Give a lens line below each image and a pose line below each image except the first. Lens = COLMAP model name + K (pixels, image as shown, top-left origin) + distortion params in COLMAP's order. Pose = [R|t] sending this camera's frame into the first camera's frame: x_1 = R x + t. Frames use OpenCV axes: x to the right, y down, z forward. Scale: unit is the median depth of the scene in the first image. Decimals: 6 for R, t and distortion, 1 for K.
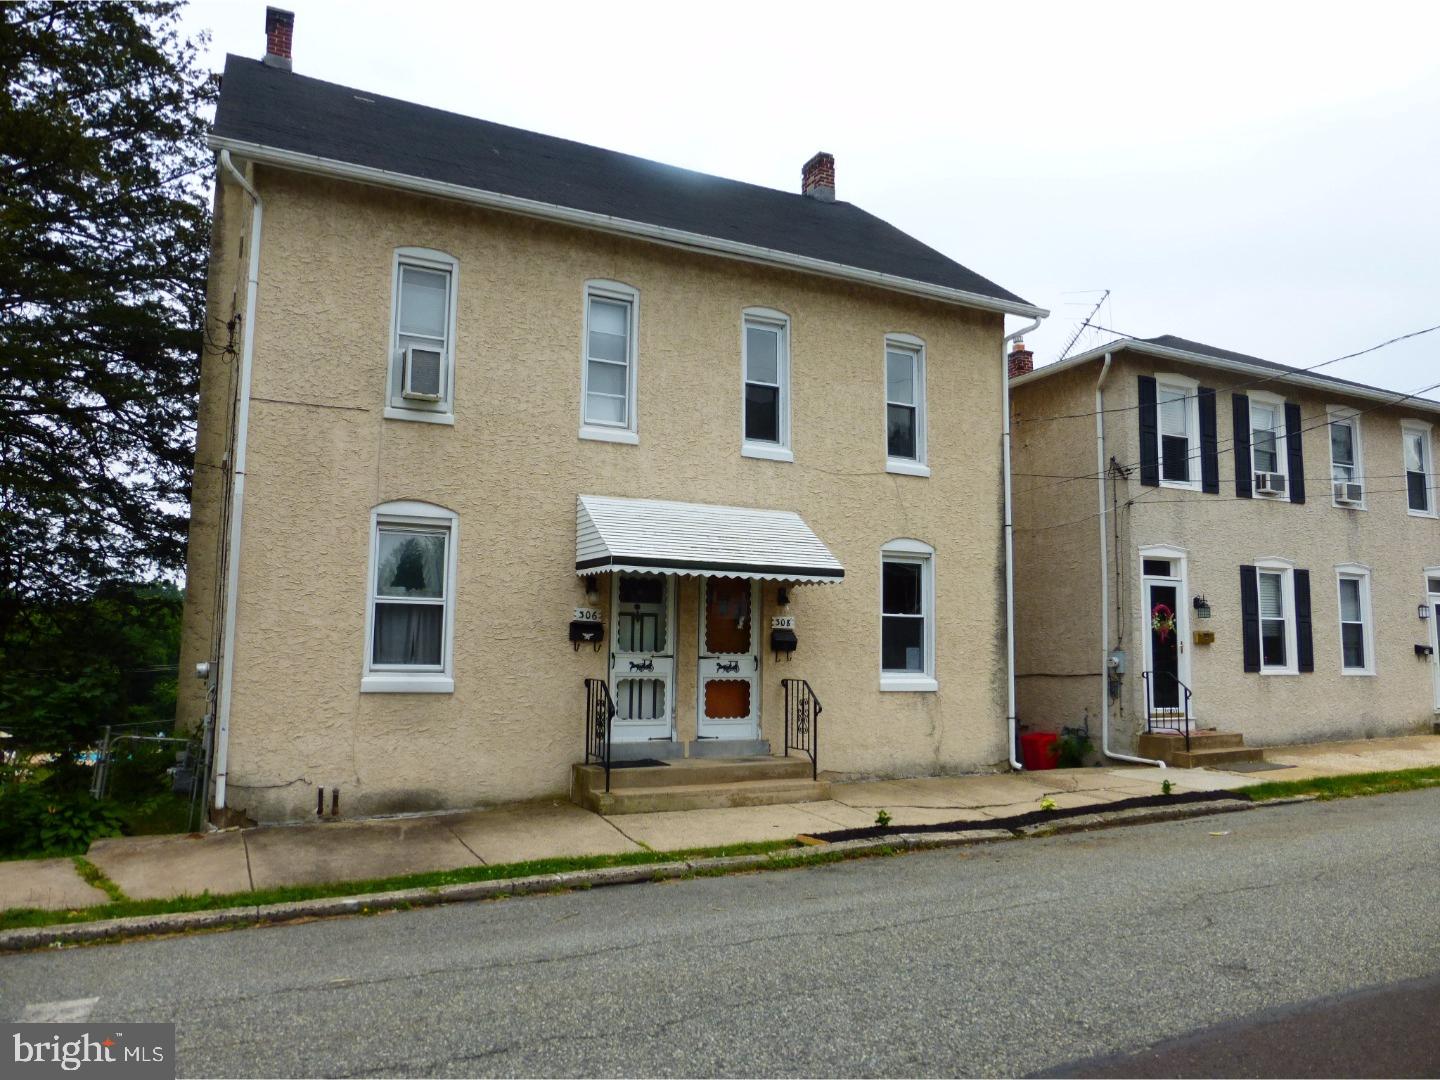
lens RADIAL K [[1028.7, 0, 720.0], [0, 1028.7, 540.0], [0, 0, 1]] dist [-0.071496, 0.003611]
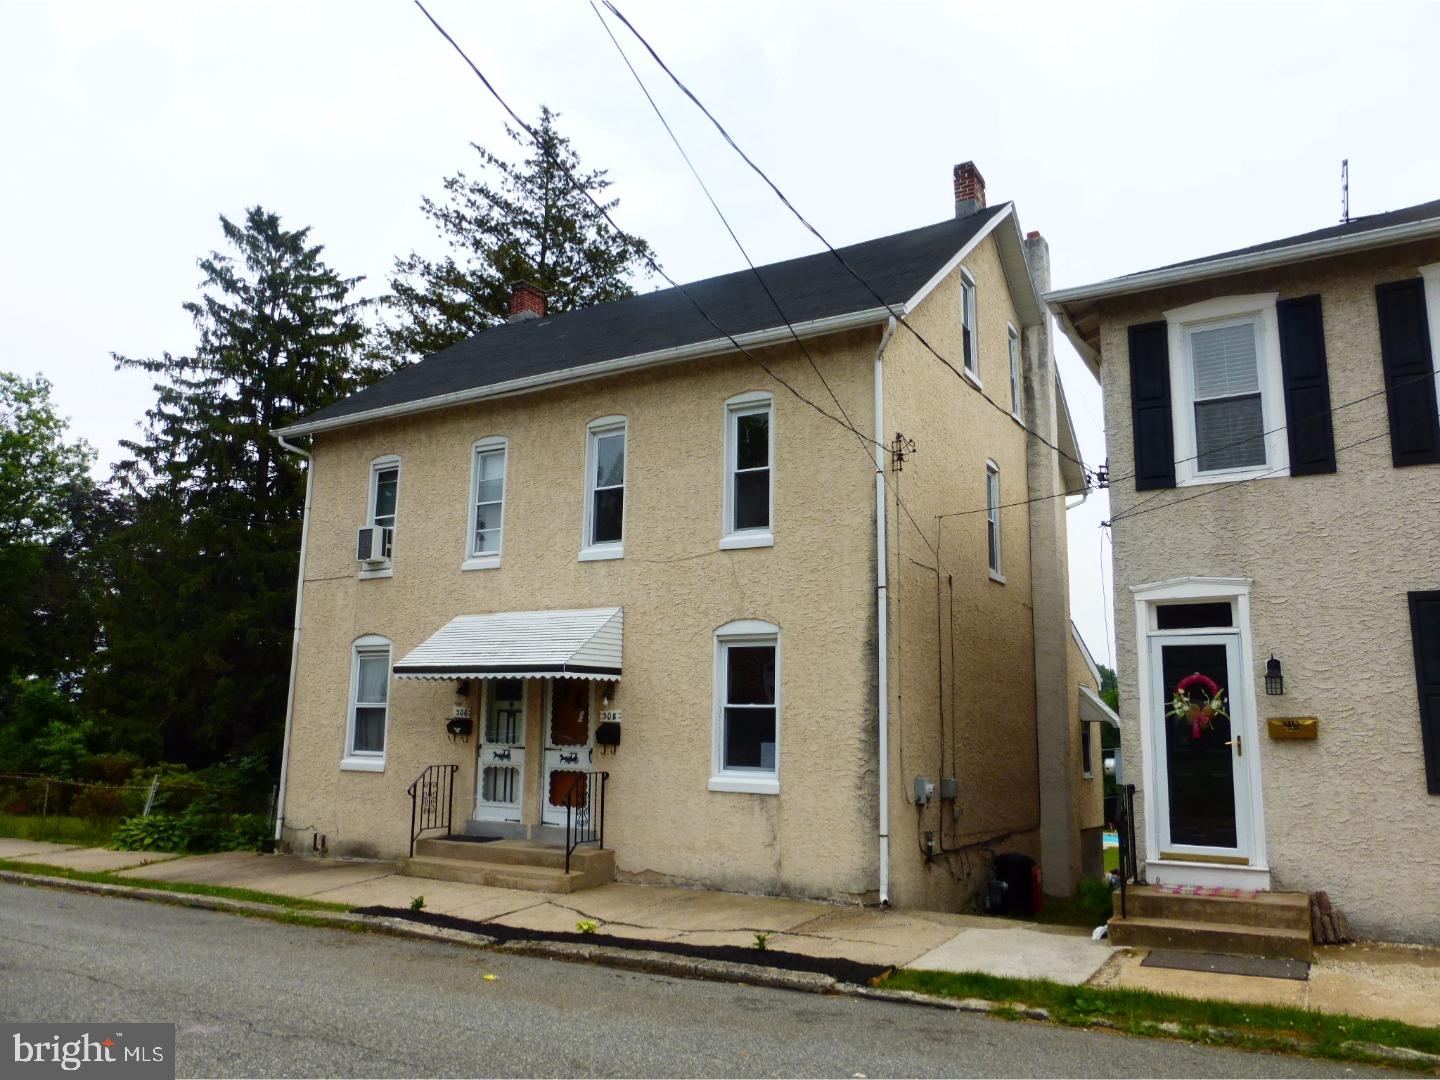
lens RADIAL K [[1005.6, 0, 720.4], [0, 1005.6, 557.6], [0, 0, 1]] dist [-0.039502, -0.001286]
pose [[0.564632, -0.143653, -0.812745, 0.958405], [0.079975, 0.989625, -0.119356, 0.052115], [0.821459, 0.002393, 0.570263, 0.519674]]
